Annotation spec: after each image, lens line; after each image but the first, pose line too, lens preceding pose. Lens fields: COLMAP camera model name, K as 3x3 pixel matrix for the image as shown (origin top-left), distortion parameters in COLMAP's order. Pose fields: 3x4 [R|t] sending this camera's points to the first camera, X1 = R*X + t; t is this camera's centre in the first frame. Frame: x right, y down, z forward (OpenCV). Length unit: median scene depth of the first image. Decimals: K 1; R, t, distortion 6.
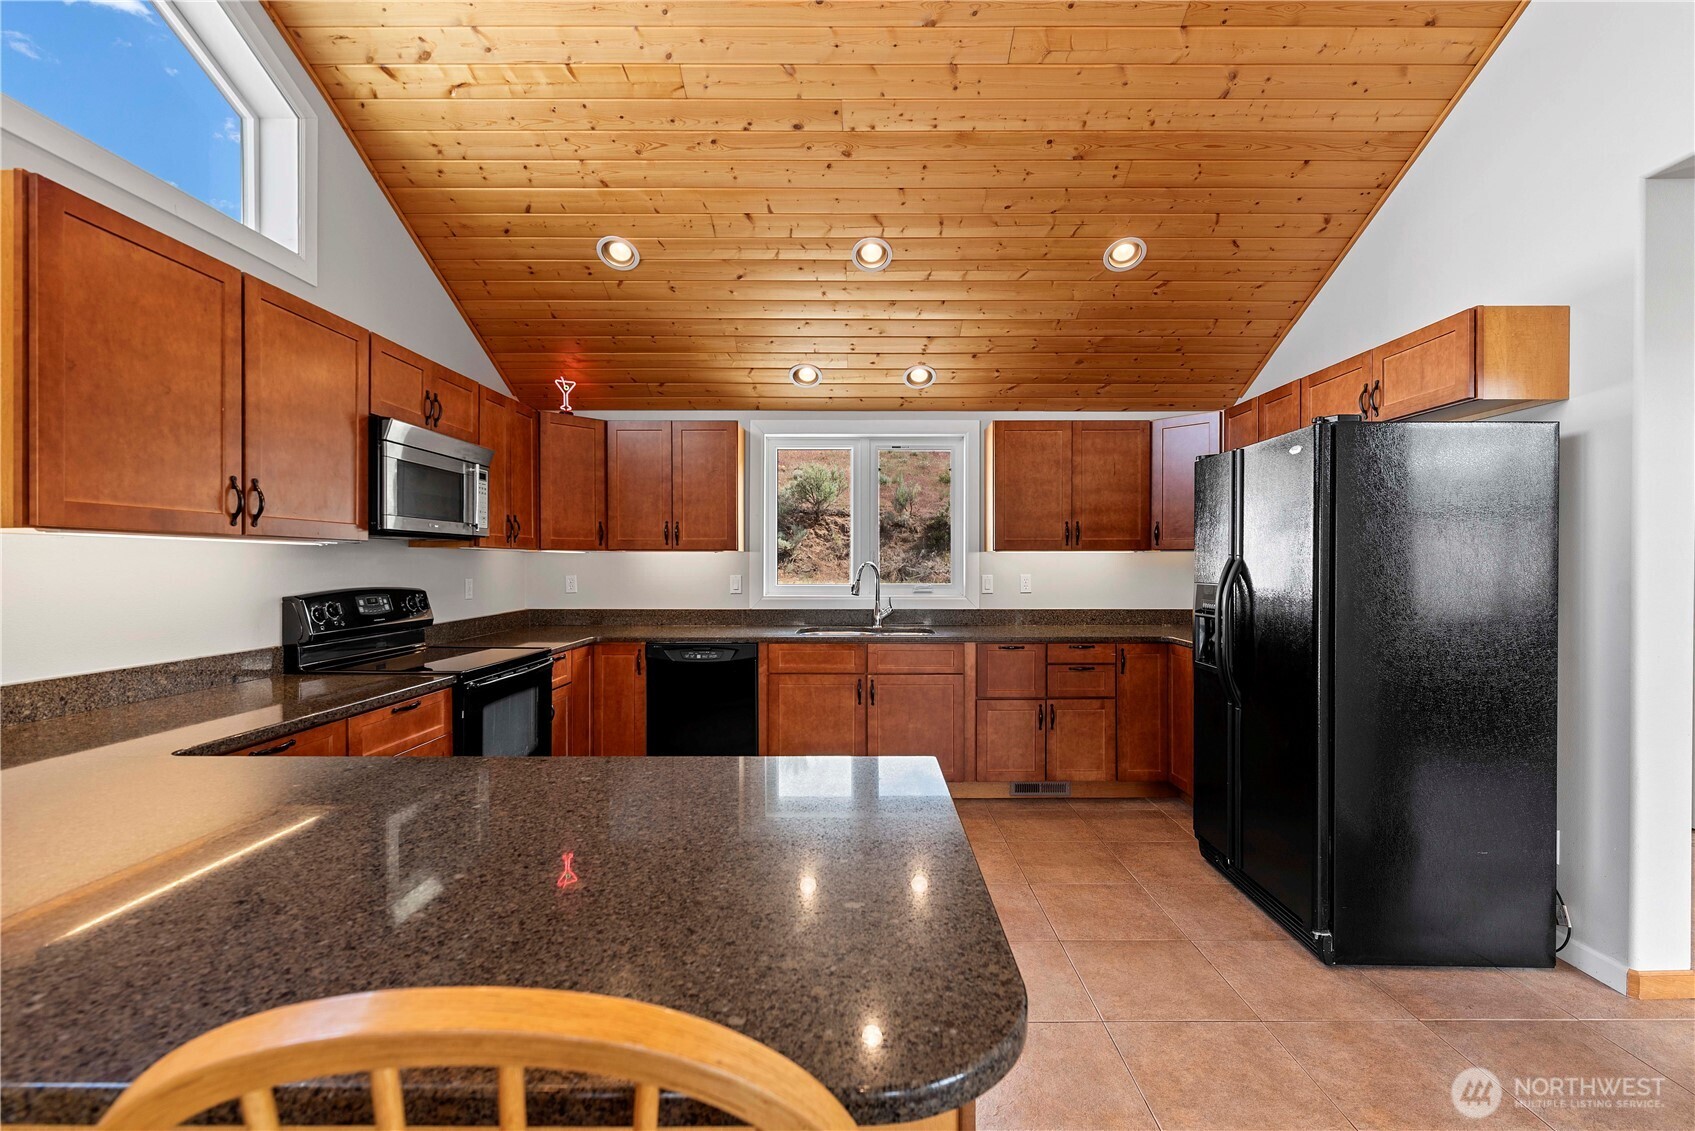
lens RADIAL K [[739.4, 0, 858.8], [0, 739.4, 571.4], [0, 0, 1]] dist [0.001431, -0.000430]
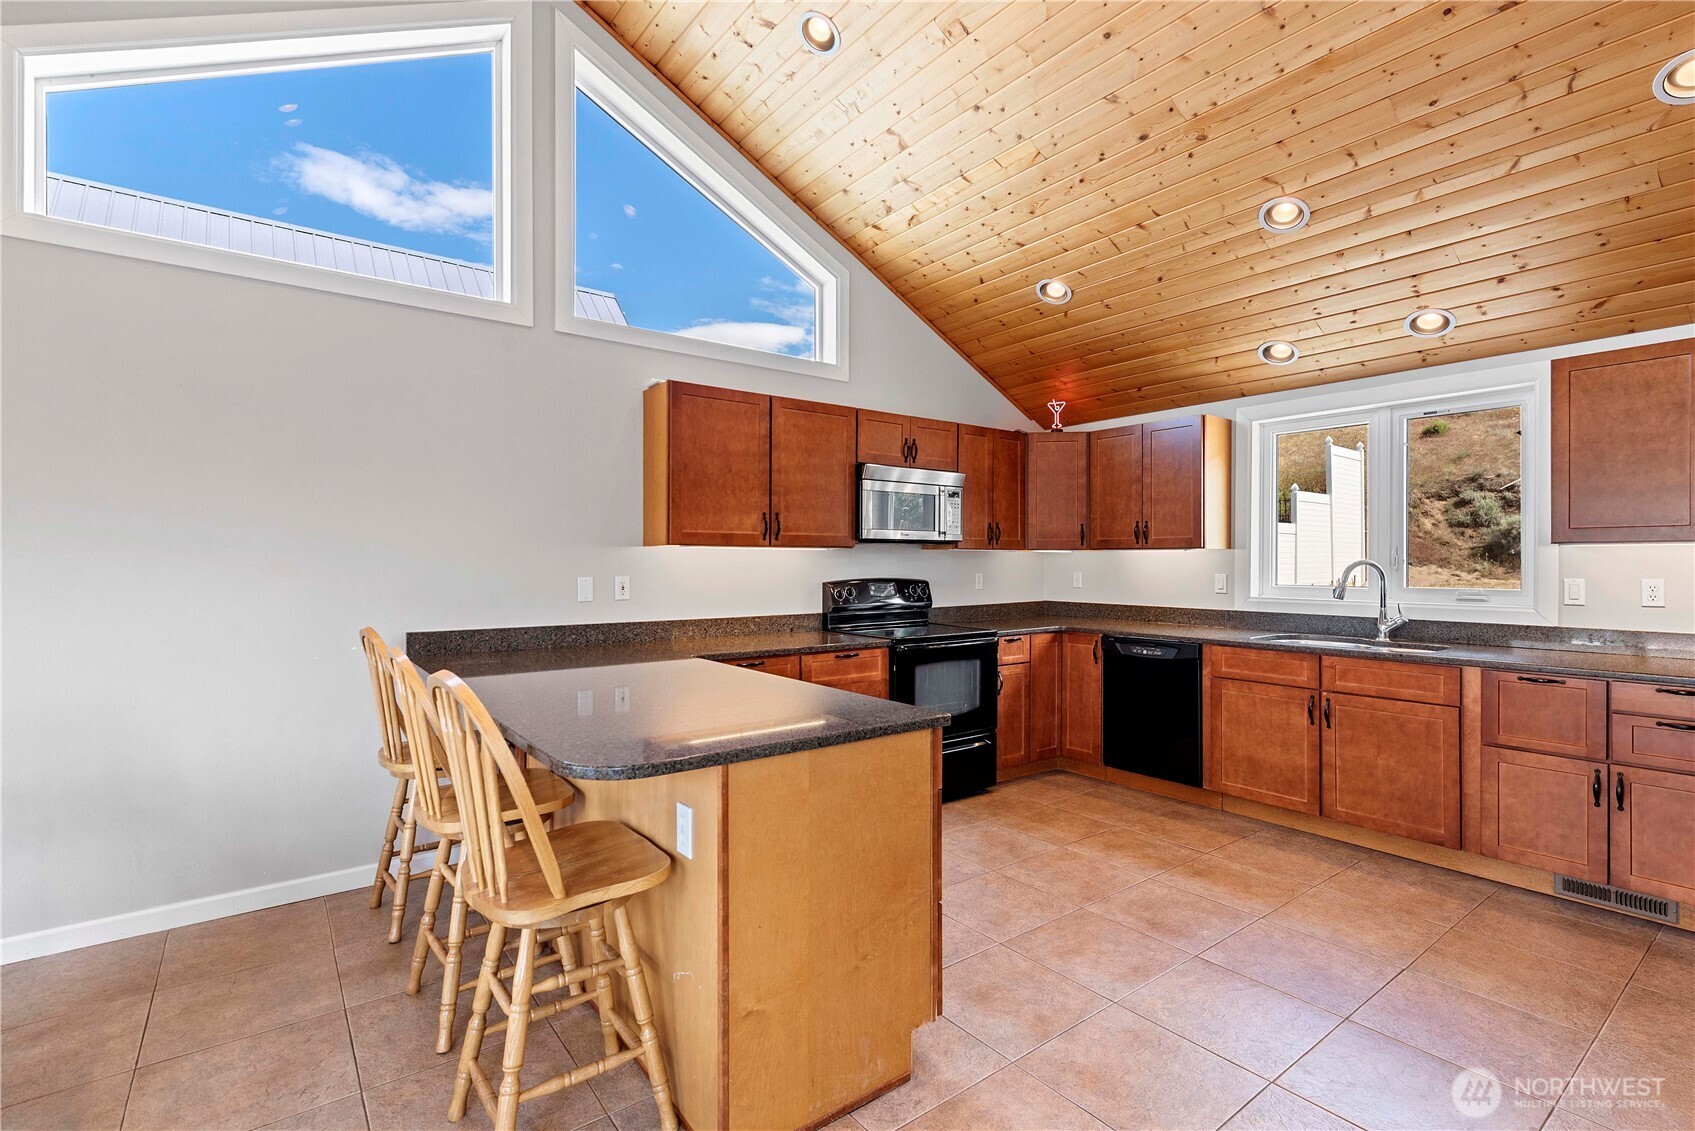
lens RADIAL K [[771.0, 0, 847.5], [0, 771.0, 565.5], [0, 0, 1]] dist [0.003218, 0.000324]
pose [[0.608174, 0.004794, -0.793789, 0.387183], [-0.008606, 0.999963, -0.000554, -0.001122], [0.793757, 0.007168, 0.608192, 0.018128]]
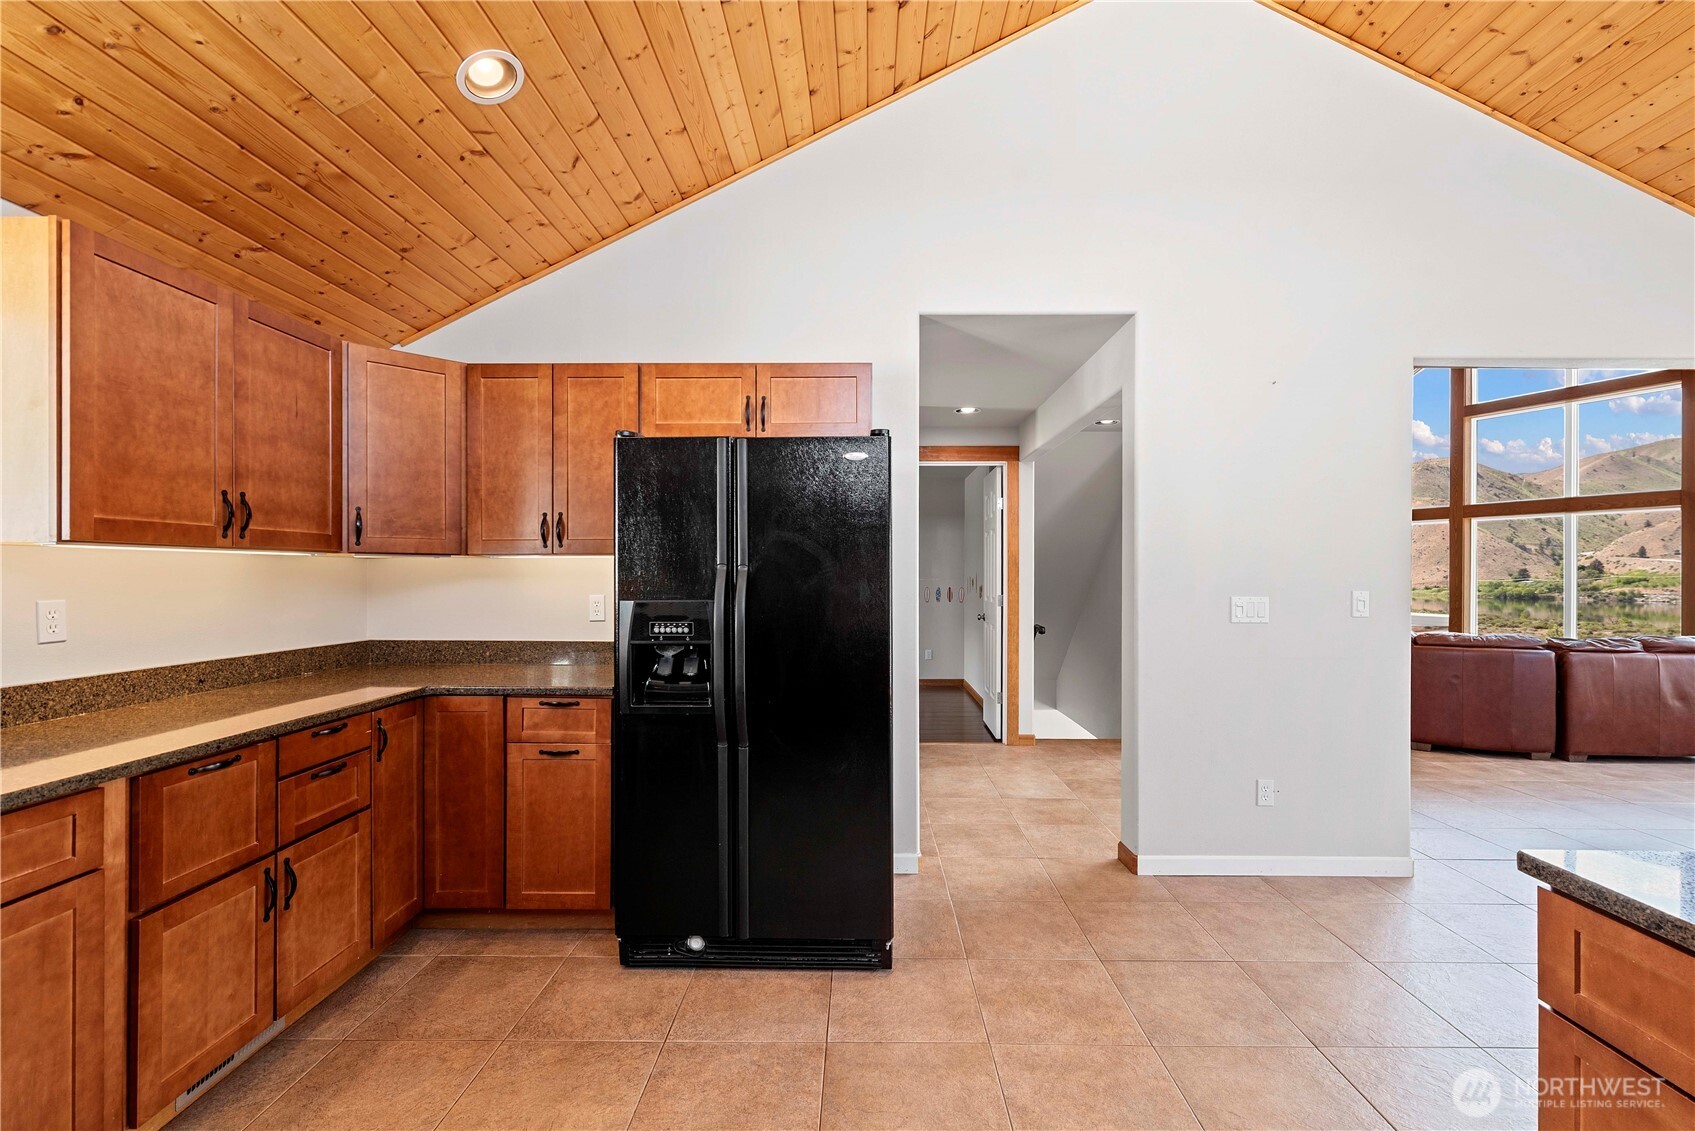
lens RADIAL K [[751.6, 0, 842.4], [0, 751.6, 576.1], [0, 0, 1]] dist [0.003339, 0.000327]
pose [[0.012993, -0.001330, 0.999915, -0.236662], [0.008335, 0.999965, 0.001222, -0.006933], [-0.999881, 0.008318, 0.013003, 0.614398]]
